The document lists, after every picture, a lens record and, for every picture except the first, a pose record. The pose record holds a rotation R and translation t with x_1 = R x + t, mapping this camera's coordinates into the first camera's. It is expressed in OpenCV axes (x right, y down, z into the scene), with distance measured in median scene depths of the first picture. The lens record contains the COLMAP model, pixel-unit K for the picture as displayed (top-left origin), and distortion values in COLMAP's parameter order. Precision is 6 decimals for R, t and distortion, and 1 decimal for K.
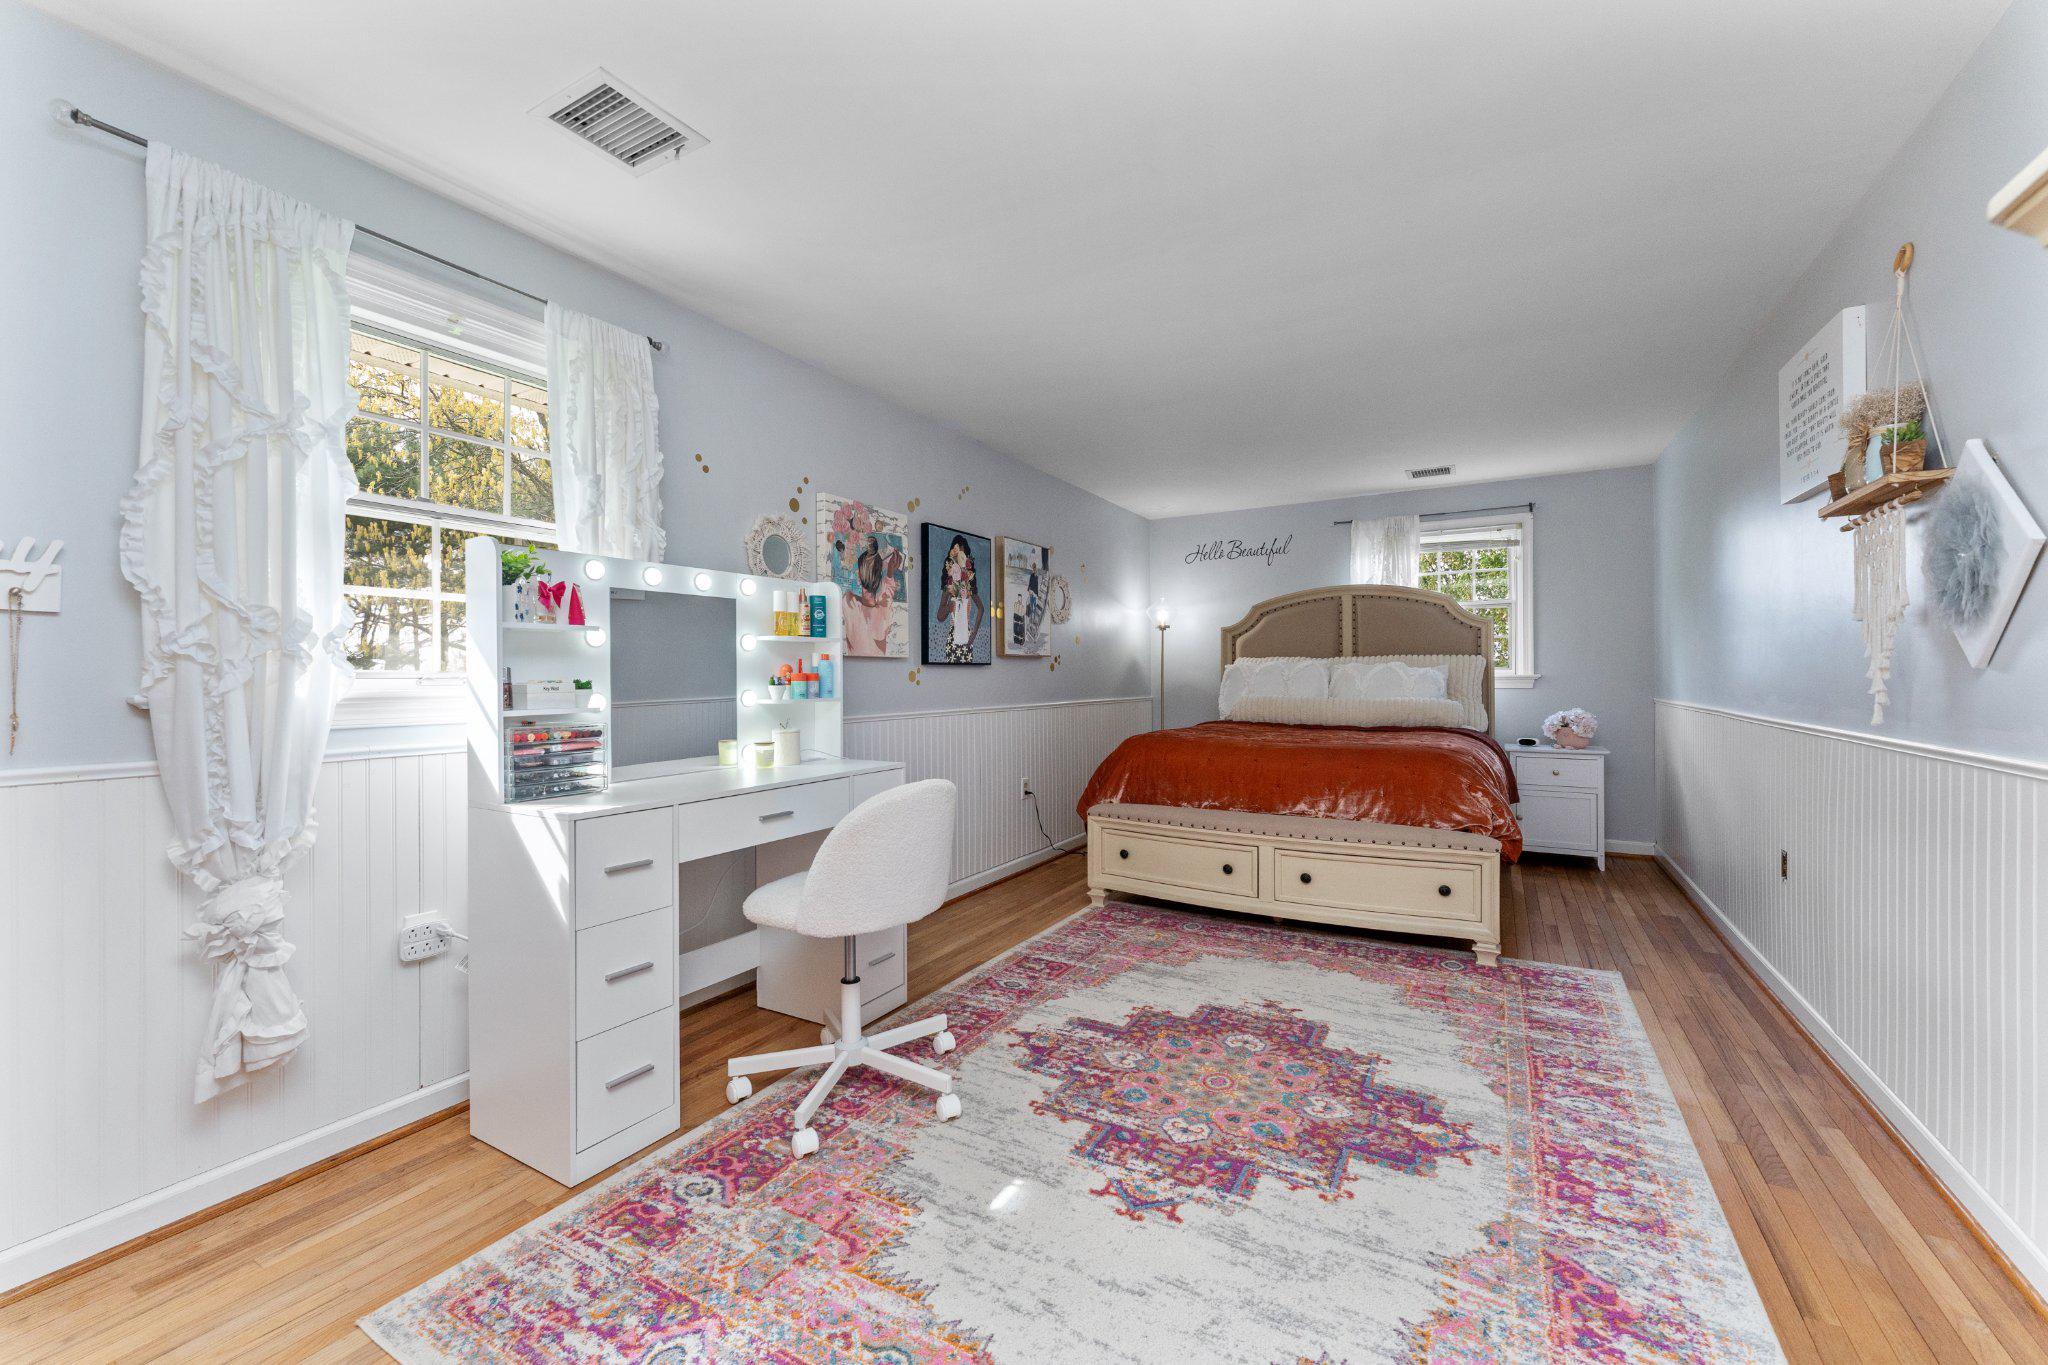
lens RADIAL K [[824.0, 0, 1019.2], [0, 824.0, 681.0], [0, 0, 1]] dist [0.001395, 0.000611]
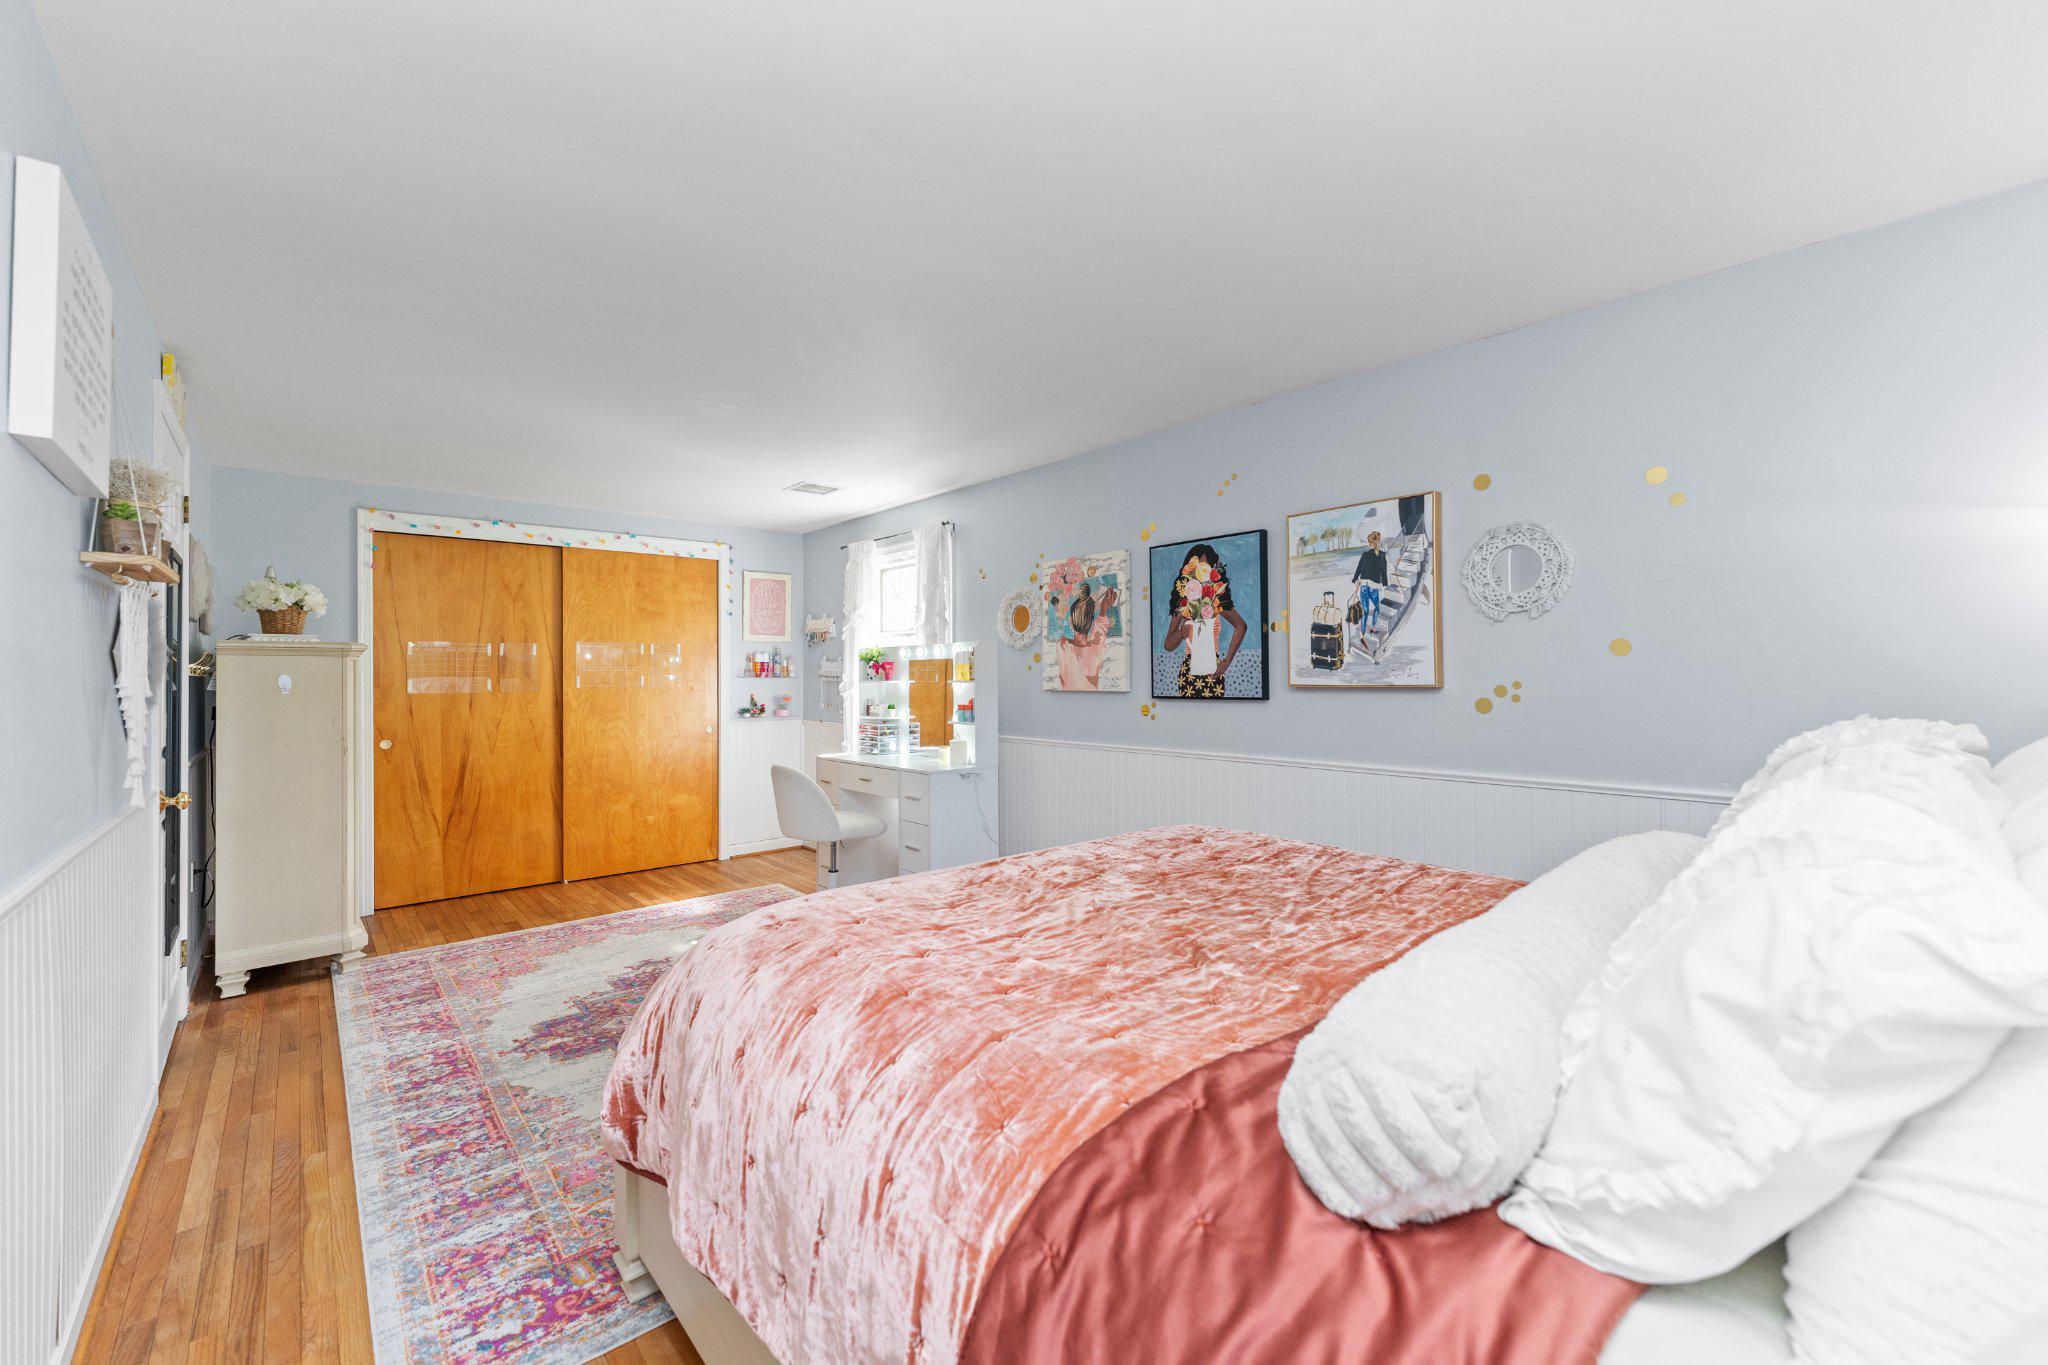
lens RADIAL K [[824.0, 0, 1024.0], [0, 824.0, 673.3], [0, 0, 1]] dist [0.001395, 0.000611]
pose [[-0.321918, 0.004148, -0.946758, 0.908561], [0.002248, 0.999991, 0.003617, -0.057637], [0.946765, -0.000964, -0.321924, 1.284660]]
